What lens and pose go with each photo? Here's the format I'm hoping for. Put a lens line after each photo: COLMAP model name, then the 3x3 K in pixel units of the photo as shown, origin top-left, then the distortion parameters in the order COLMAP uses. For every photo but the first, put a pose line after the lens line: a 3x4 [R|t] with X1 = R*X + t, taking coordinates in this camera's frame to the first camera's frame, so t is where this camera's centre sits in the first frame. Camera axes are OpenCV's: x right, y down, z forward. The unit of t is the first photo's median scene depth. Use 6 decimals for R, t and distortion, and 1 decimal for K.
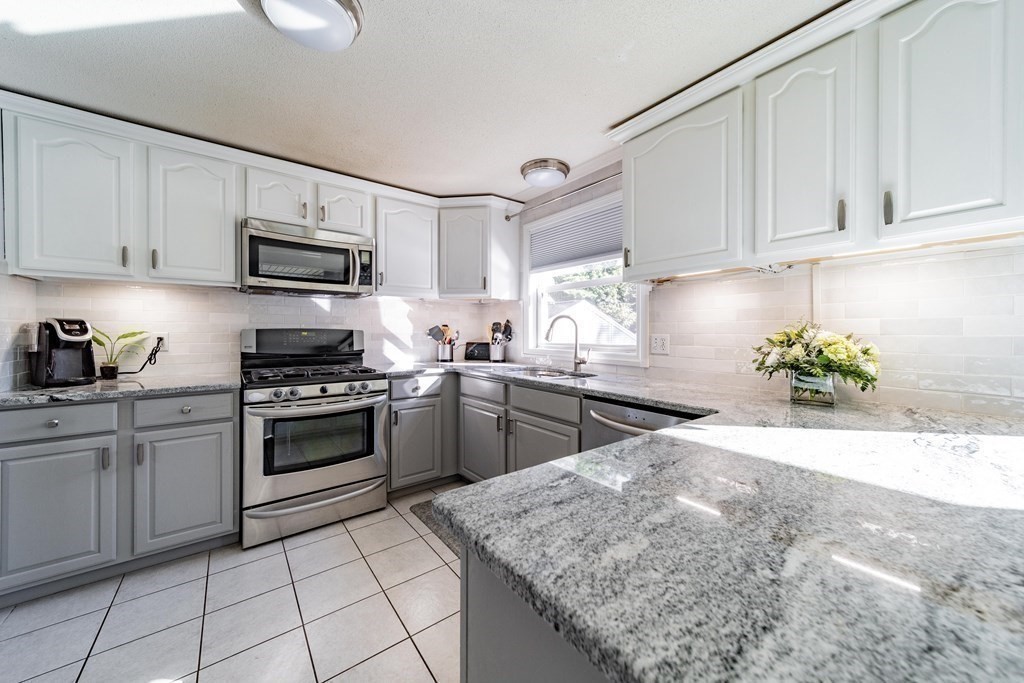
lens RADIAL K [[363.4, 0, 511.7], [0, 363.4, 336.2], [0, 0, 1]] dist [0.000401, 0.000026]
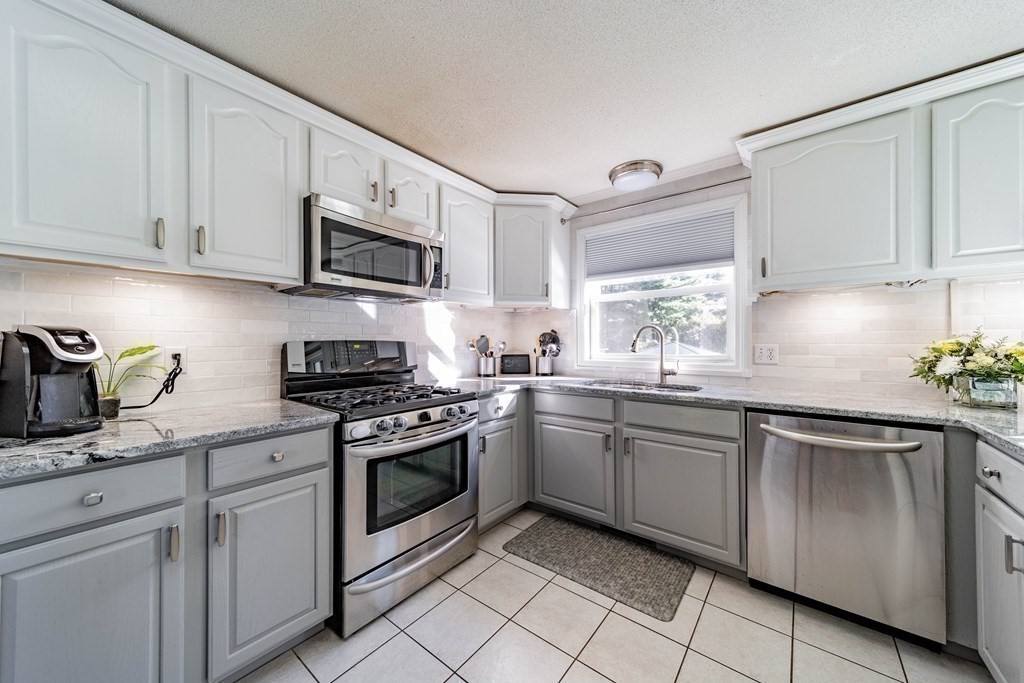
lens RADIAL K [[365.1, 0, 509.9], [0, 365.1, 344.7], [0, 0, 1]] dist [0.001086, 0.000212]
pose [[0.971404, -0.007210, 0.237321, -0.497242], [0.008401, 0.999957, -0.004010, -0.005949], [-0.237282, 0.005889, 0.971423, 0.164032]]
